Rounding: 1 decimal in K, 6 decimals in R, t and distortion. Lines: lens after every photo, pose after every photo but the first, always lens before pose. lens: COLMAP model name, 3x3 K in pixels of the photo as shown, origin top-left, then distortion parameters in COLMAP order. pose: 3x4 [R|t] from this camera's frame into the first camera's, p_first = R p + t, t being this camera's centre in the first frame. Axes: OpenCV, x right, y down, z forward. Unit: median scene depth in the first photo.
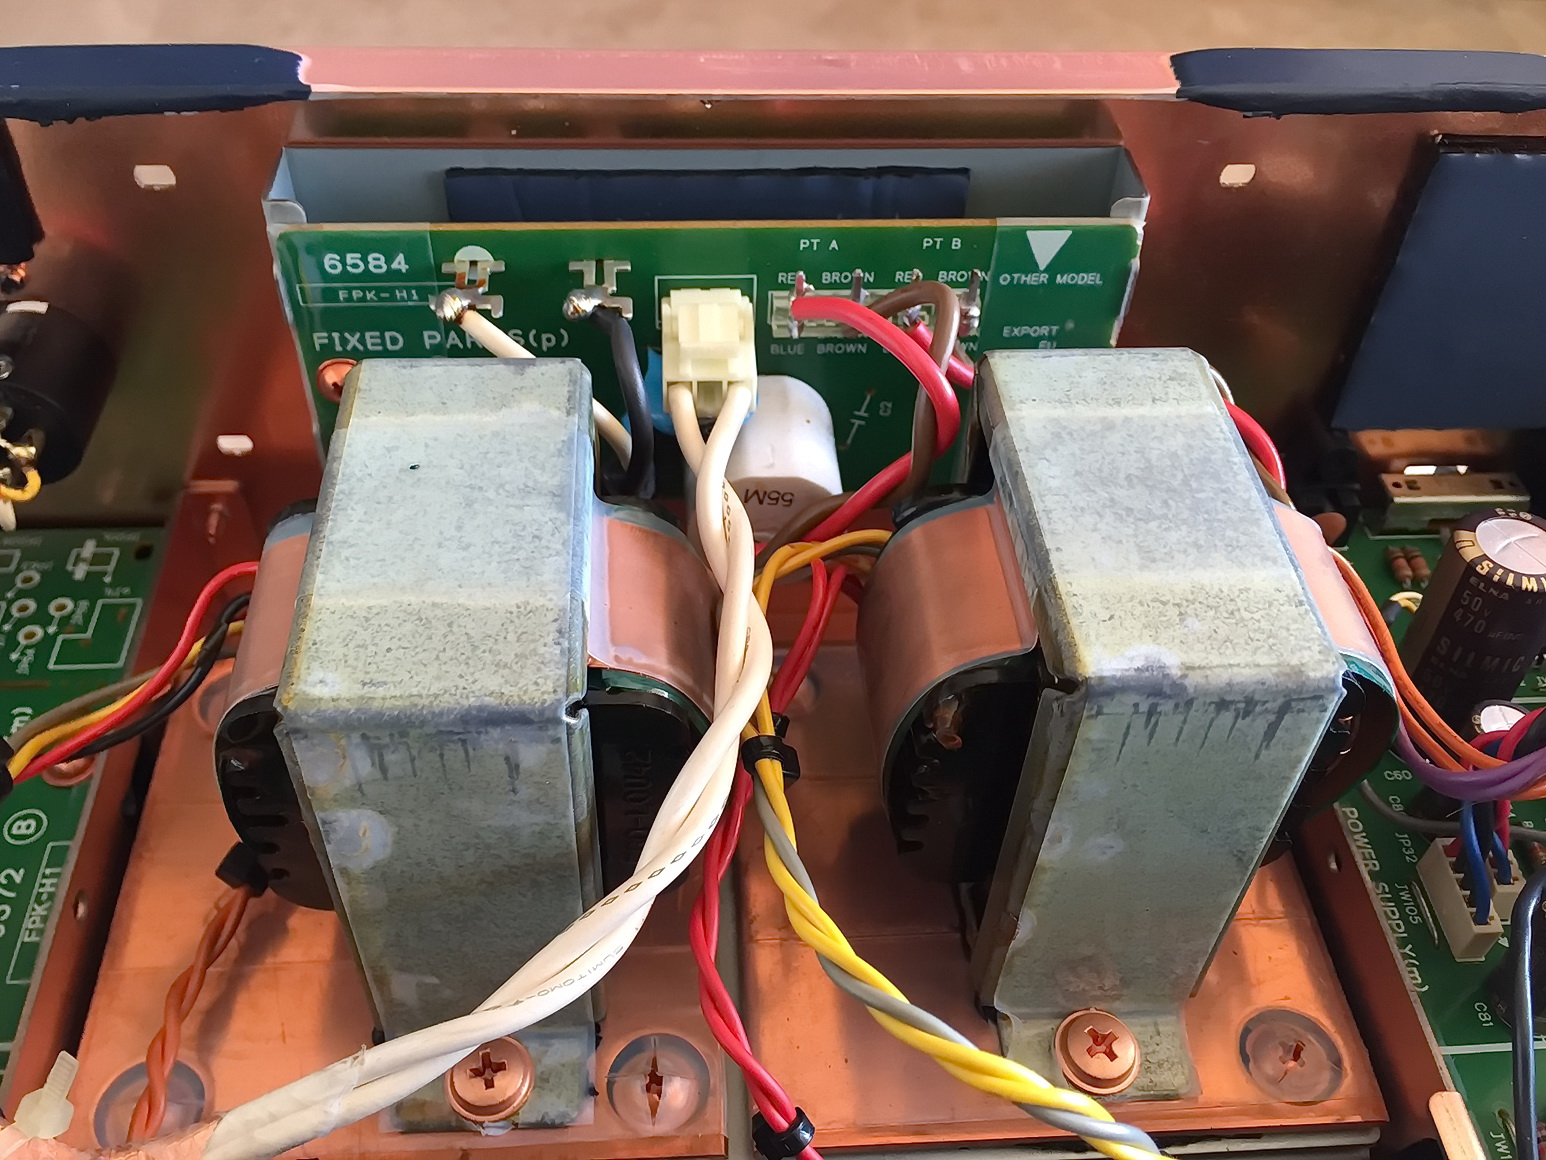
lens RADIAL K [[1379.2, 0, 773.0], [0, 1379.2, 580.0], [0, 0, 1]] dist [0.064744, -0.139481]
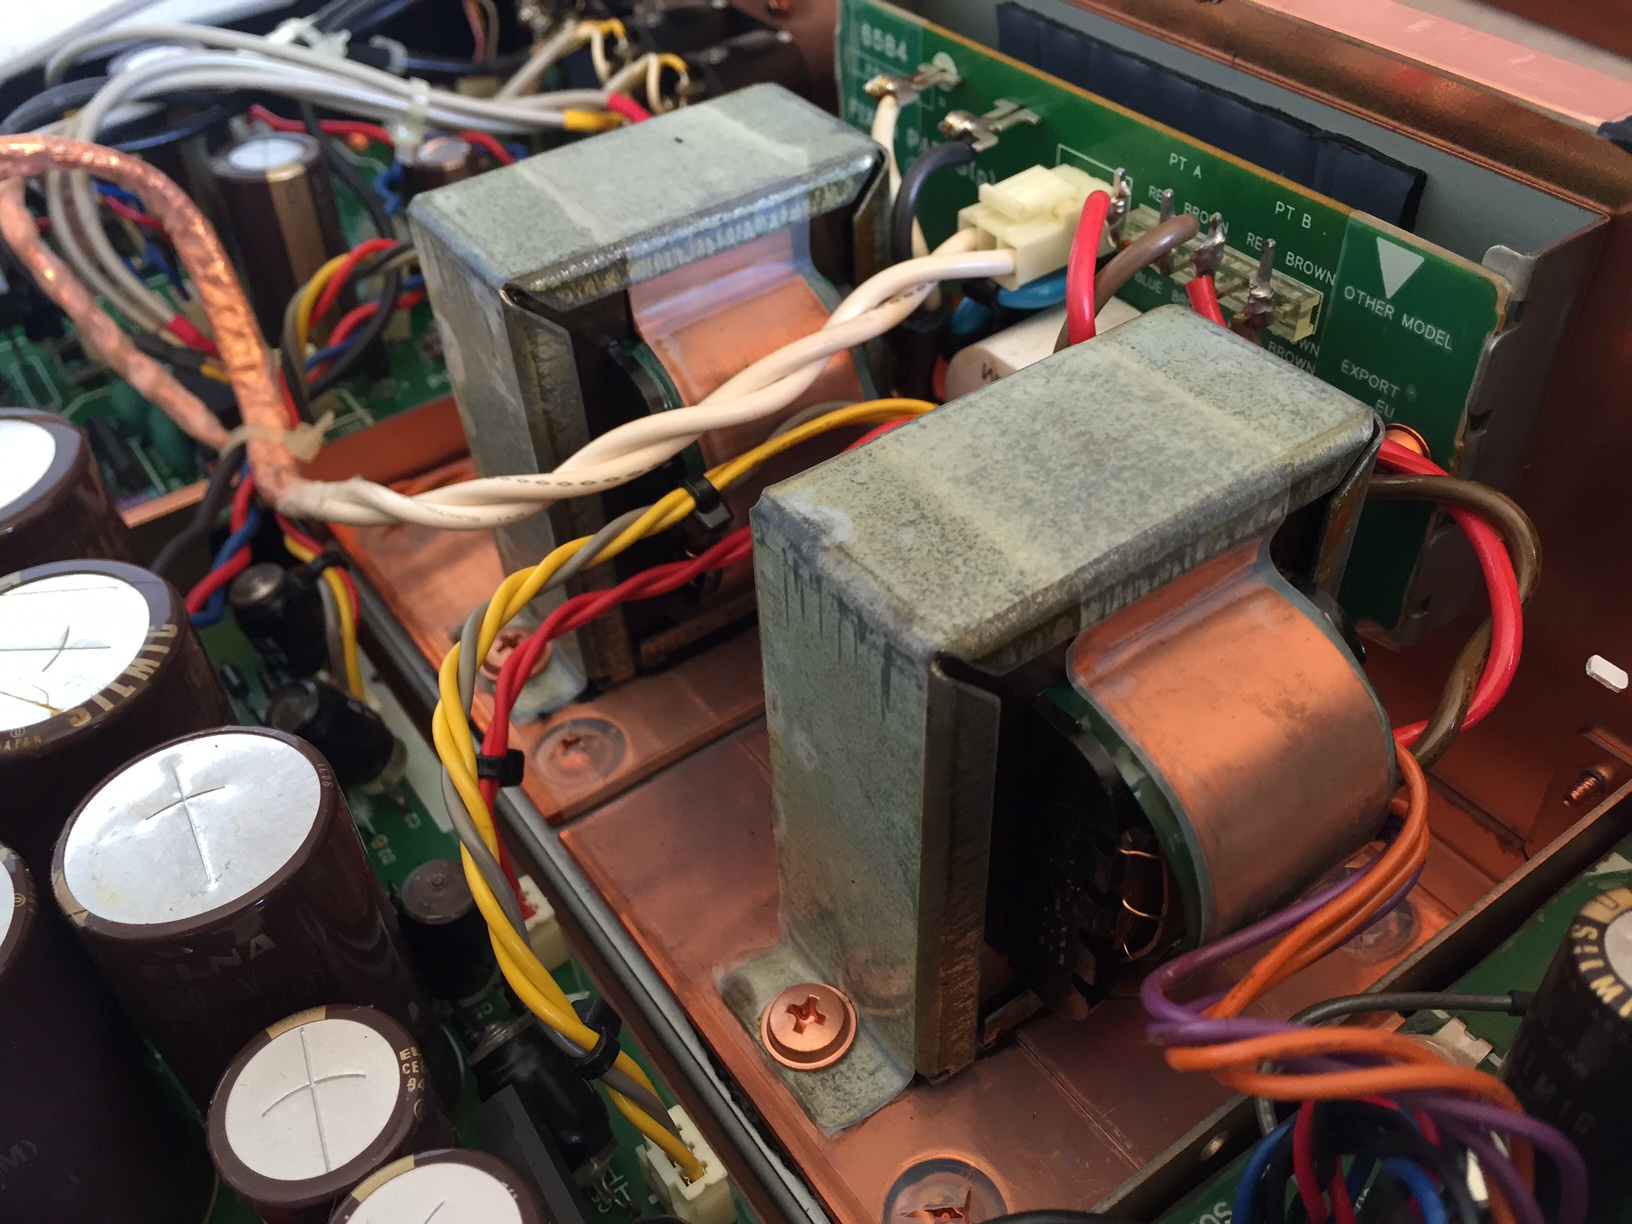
lens RADIAL K [[1398.5, 0, 807.4], [0, 1398.5, 602.9], [0, 0, 1]] dist [0.061411, -0.120086]
pose [[0.527465, 0.536770, -0.658527, 0.659153], [-0.571378, 0.797766, 0.192605, -0.050549], [0.628735, 0.274676, 0.727492, 0.254820]]
